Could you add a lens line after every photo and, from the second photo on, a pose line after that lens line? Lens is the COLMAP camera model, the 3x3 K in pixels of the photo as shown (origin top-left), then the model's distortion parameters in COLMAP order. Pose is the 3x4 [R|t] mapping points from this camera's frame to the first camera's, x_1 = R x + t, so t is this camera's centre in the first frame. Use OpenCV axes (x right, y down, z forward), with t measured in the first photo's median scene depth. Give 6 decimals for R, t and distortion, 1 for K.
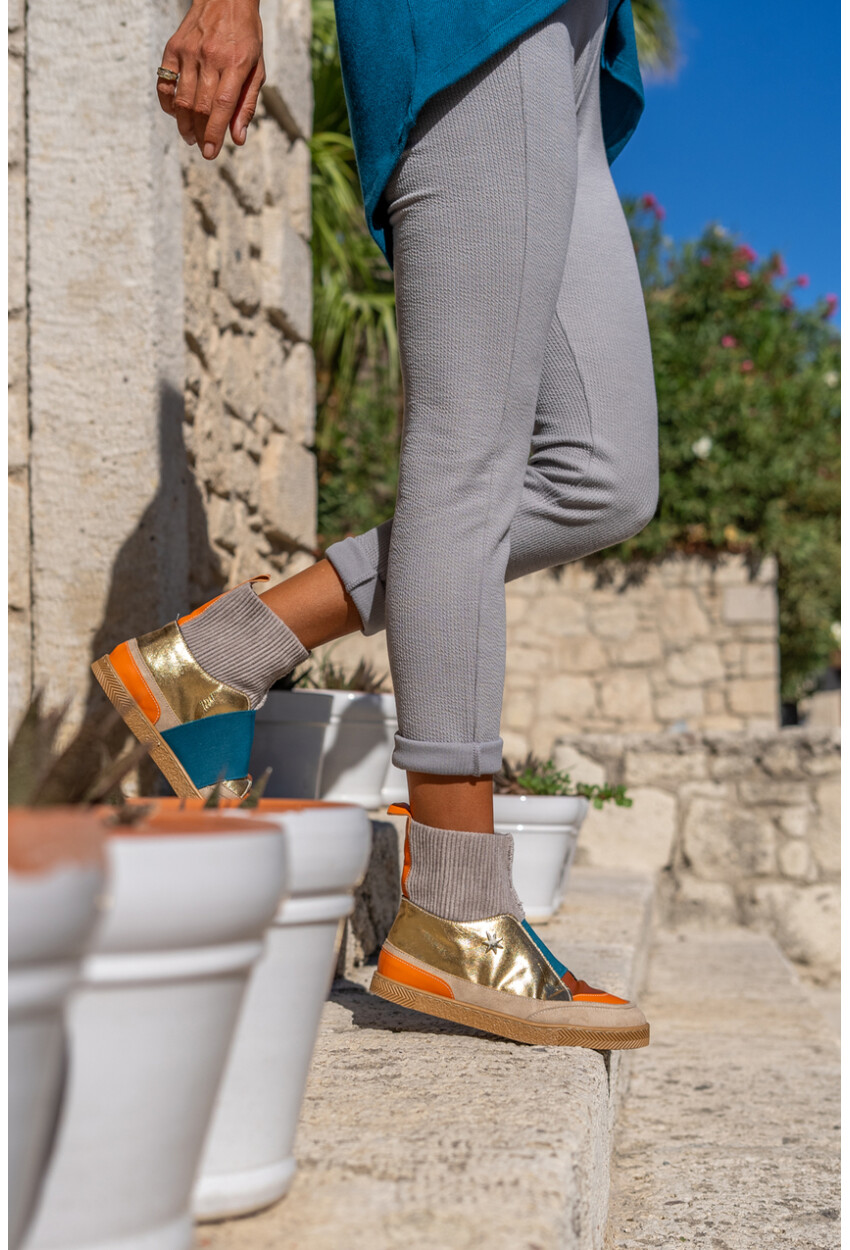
lens RADIAL K [[1904.2, 0, 420.0], [0, 1904.2, 617.9], [0, 0, 1]] dist [-0.010553, 0.000000]
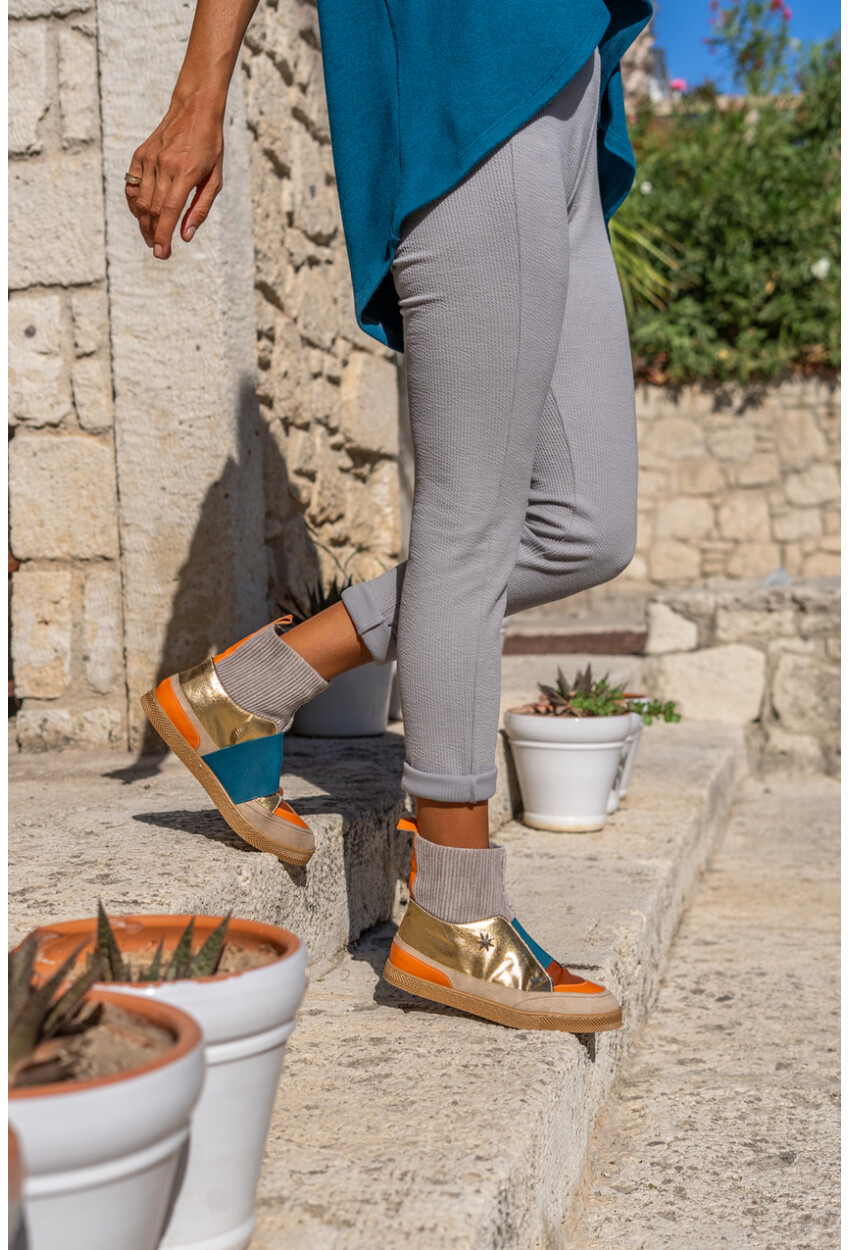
lens RADIAL K [[1904.2, 0, 418.3], [0, 1904.2, 626.8], [0, 0, 1]] dist [-0.010553, 0.000000]
pose [[0.996709, -0.007348, -0.080734, 0.047186], [0.017393, 0.992076, 0.124432, -0.084292], [0.079180, -0.125426, 0.988938, -0.066747]]
